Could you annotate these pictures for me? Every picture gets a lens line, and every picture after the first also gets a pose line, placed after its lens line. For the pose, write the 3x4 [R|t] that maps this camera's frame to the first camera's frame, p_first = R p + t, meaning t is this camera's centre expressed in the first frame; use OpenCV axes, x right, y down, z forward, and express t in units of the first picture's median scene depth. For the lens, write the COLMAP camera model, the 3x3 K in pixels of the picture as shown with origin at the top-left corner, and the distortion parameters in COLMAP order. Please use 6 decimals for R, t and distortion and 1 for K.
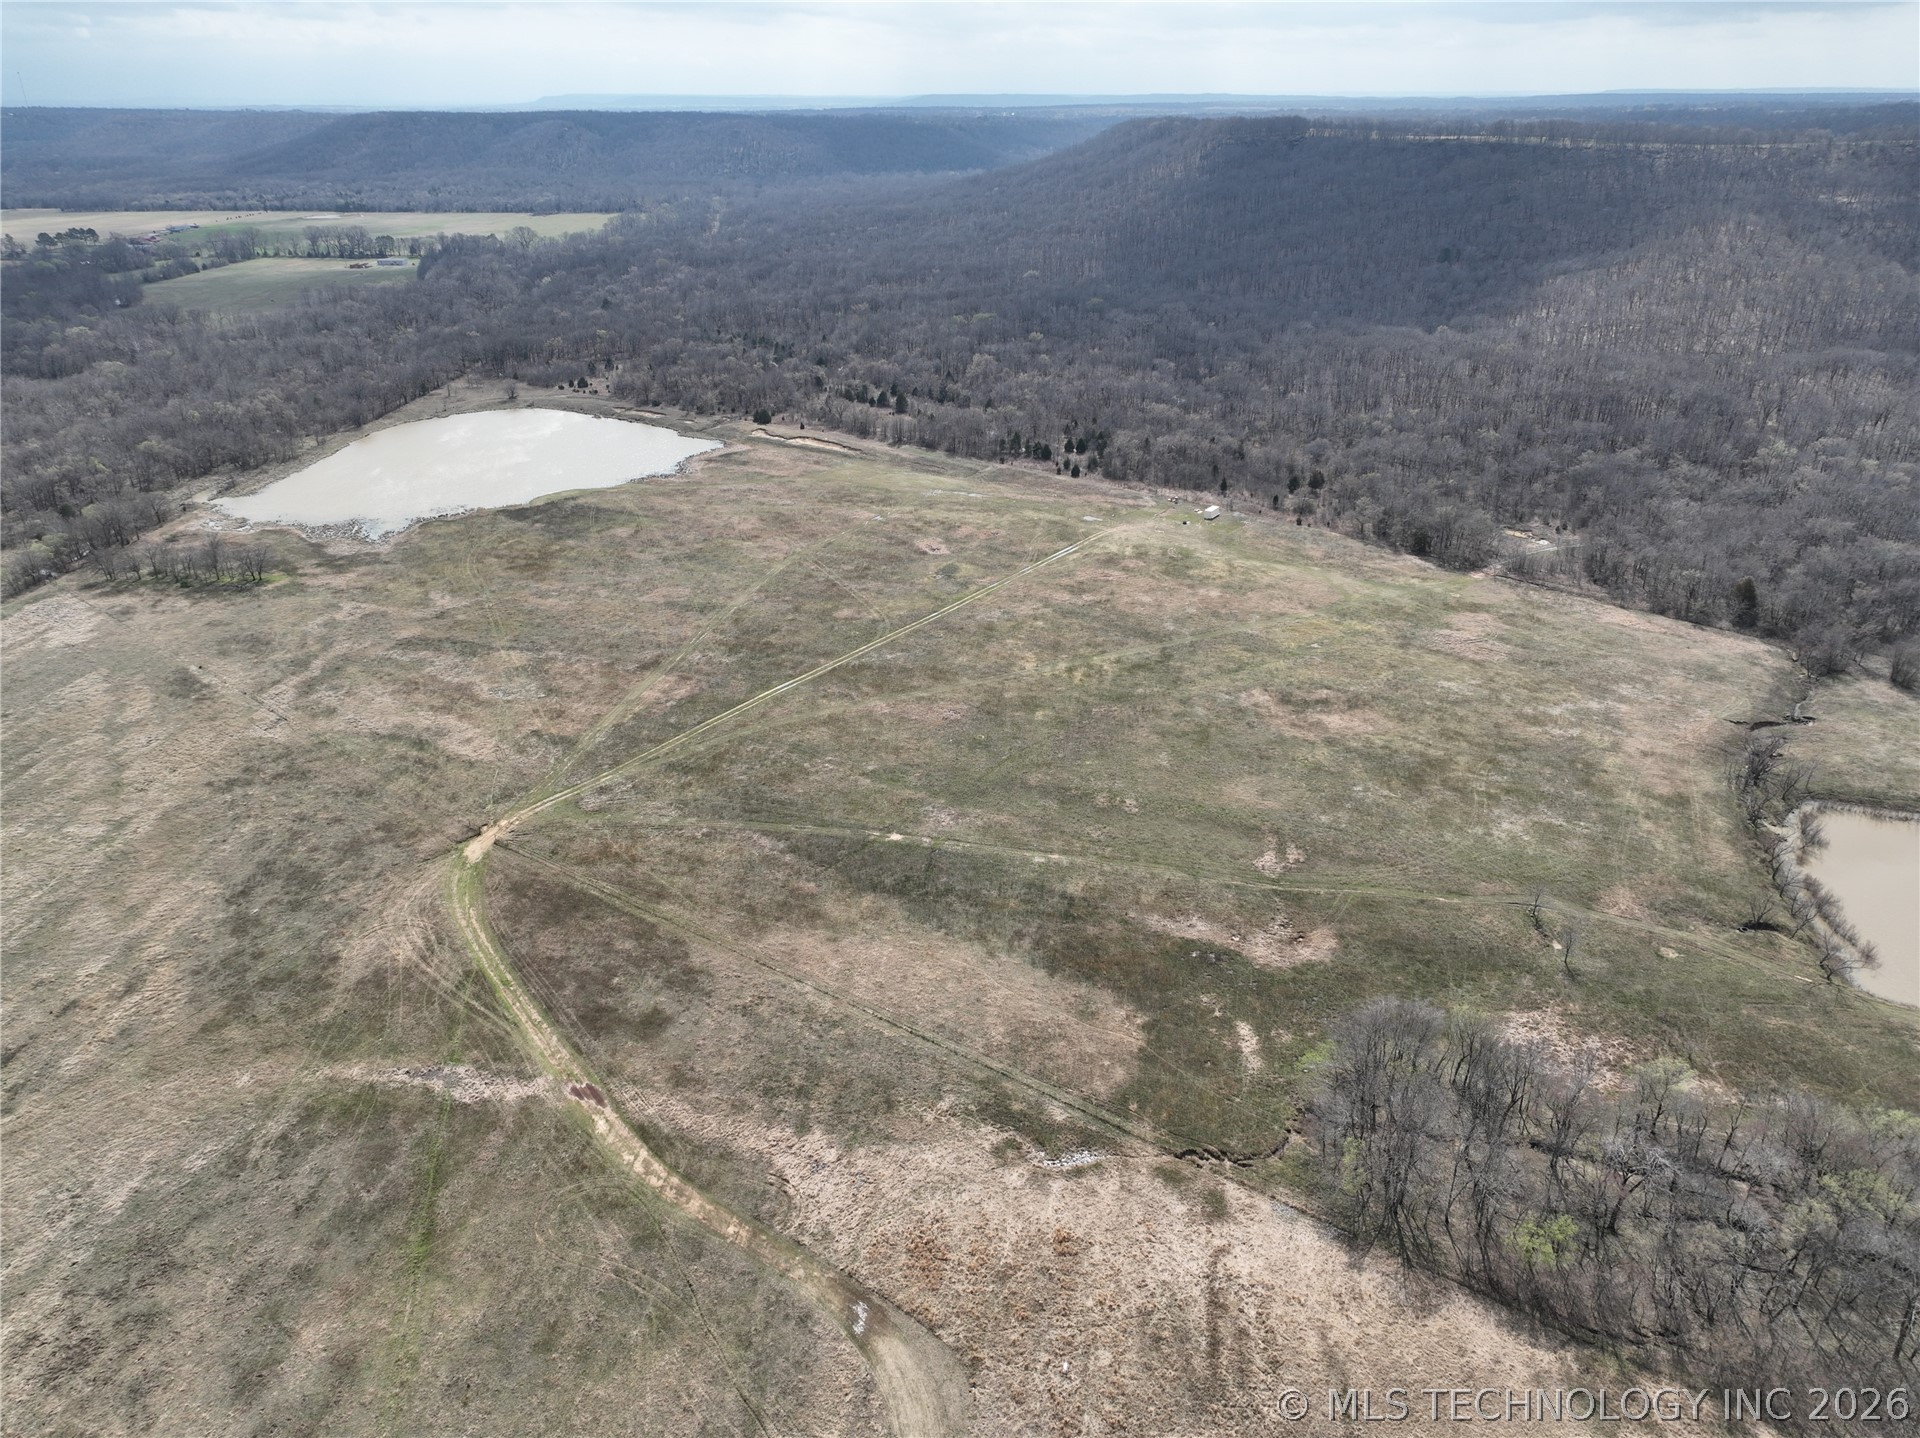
lens RADIAL K [[1342.8, 0, 960.0], [0, 1342.8, 719.0], [0, 0, 1]] dist [0.002001, 0.011032]
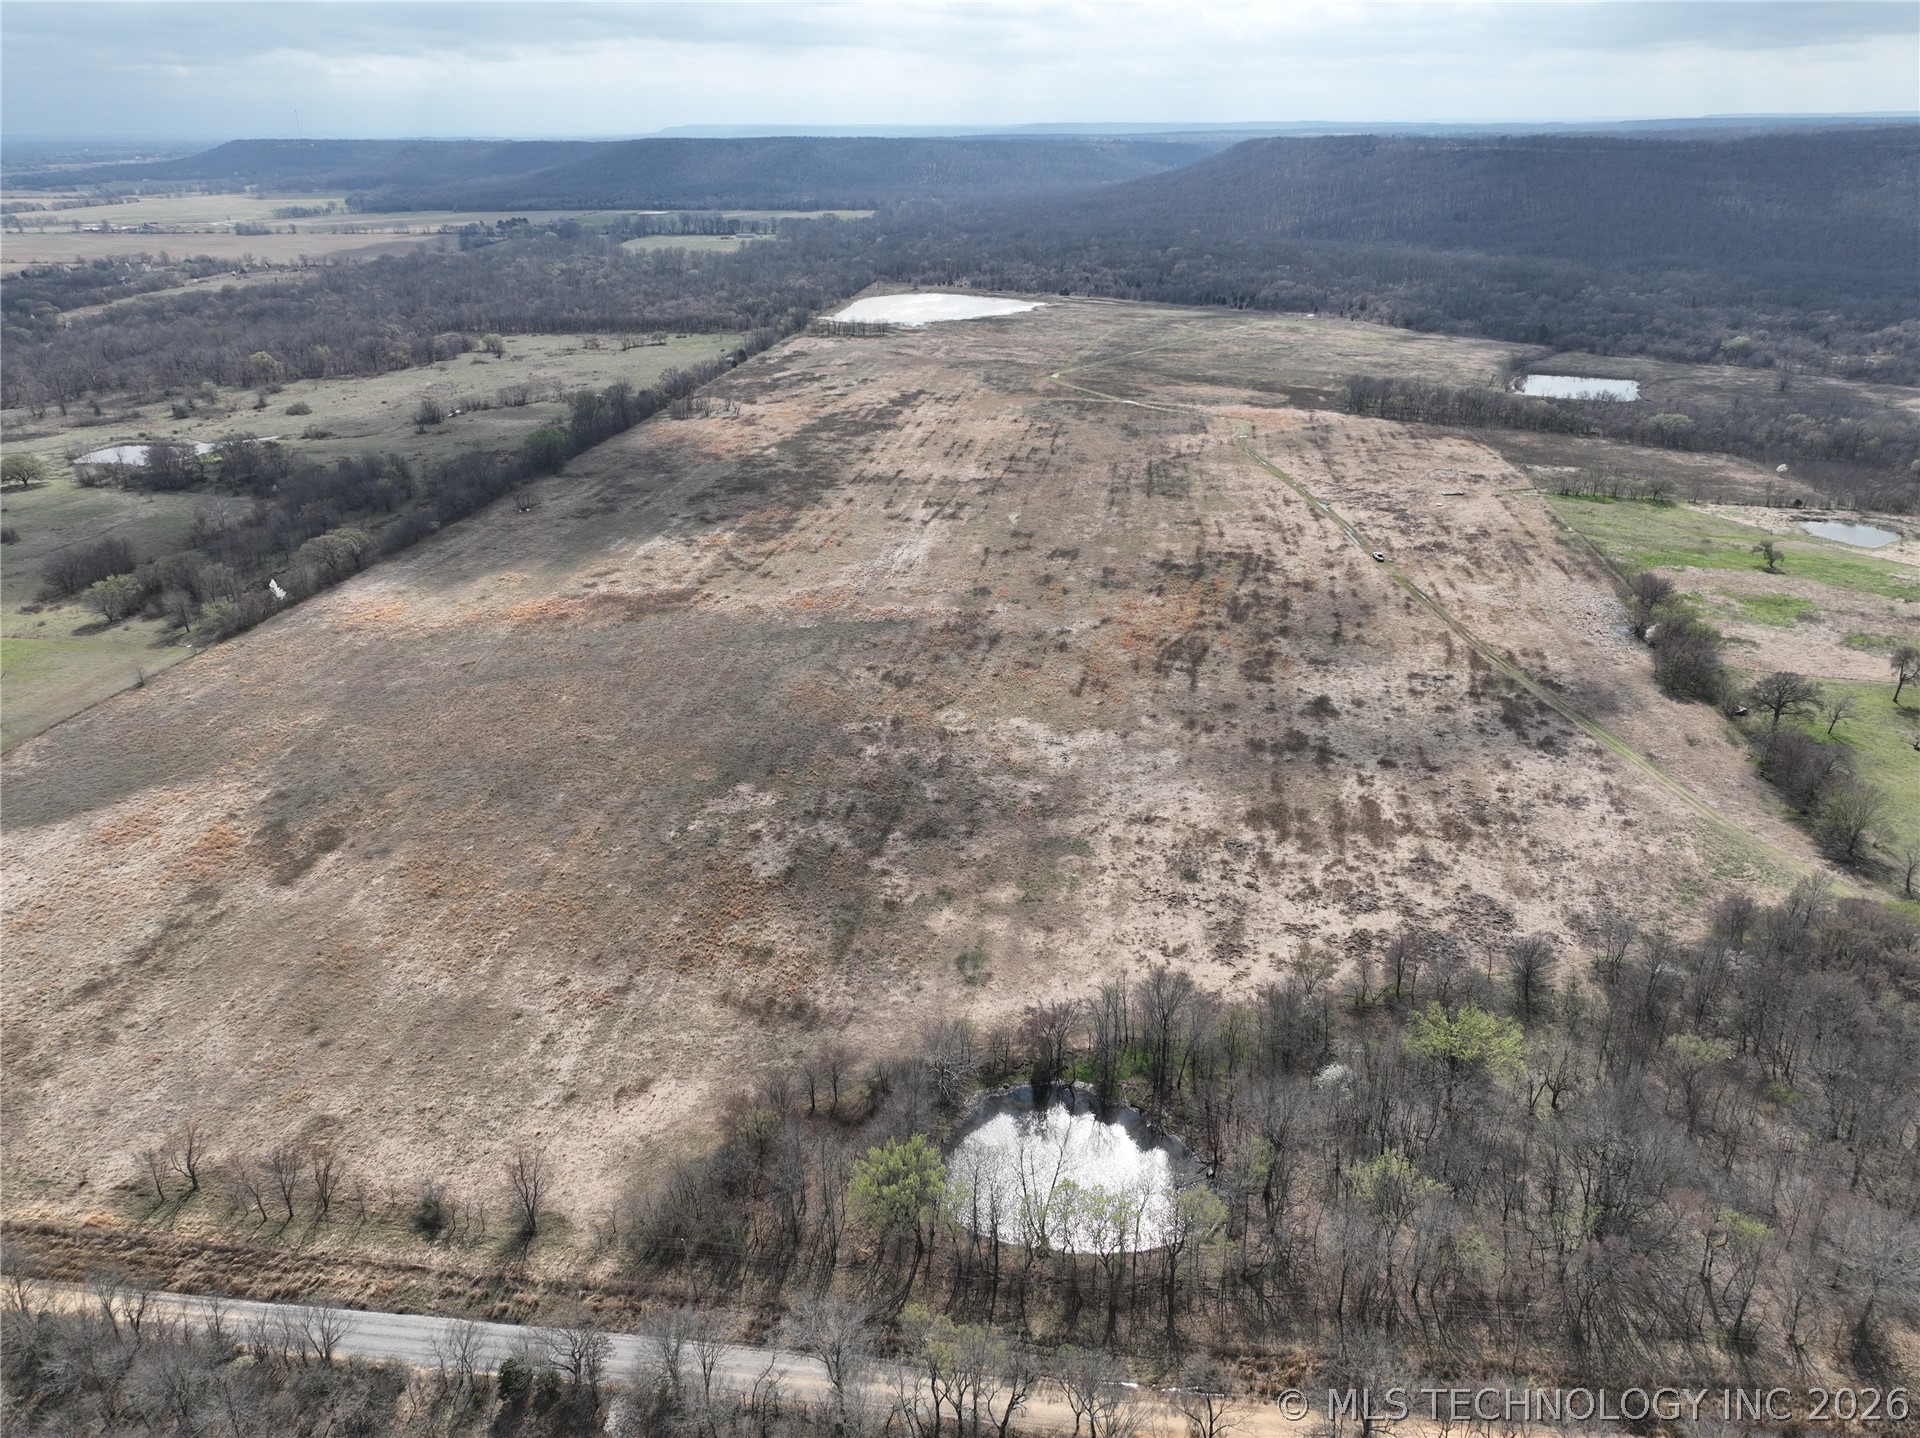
lens RADIAL K [[1342.8, 0, 960.0], [0, 1342.8, 719.0], [0, 0, 1]] dist [0.002001, 0.011032]
pose [[0.997931, 0.021635, -0.060548, -0.164082], [-0.022731, 0.999589, -0.017456, 0.395667], [0.060145, 0.018796, 0.998013, -0.843118]]
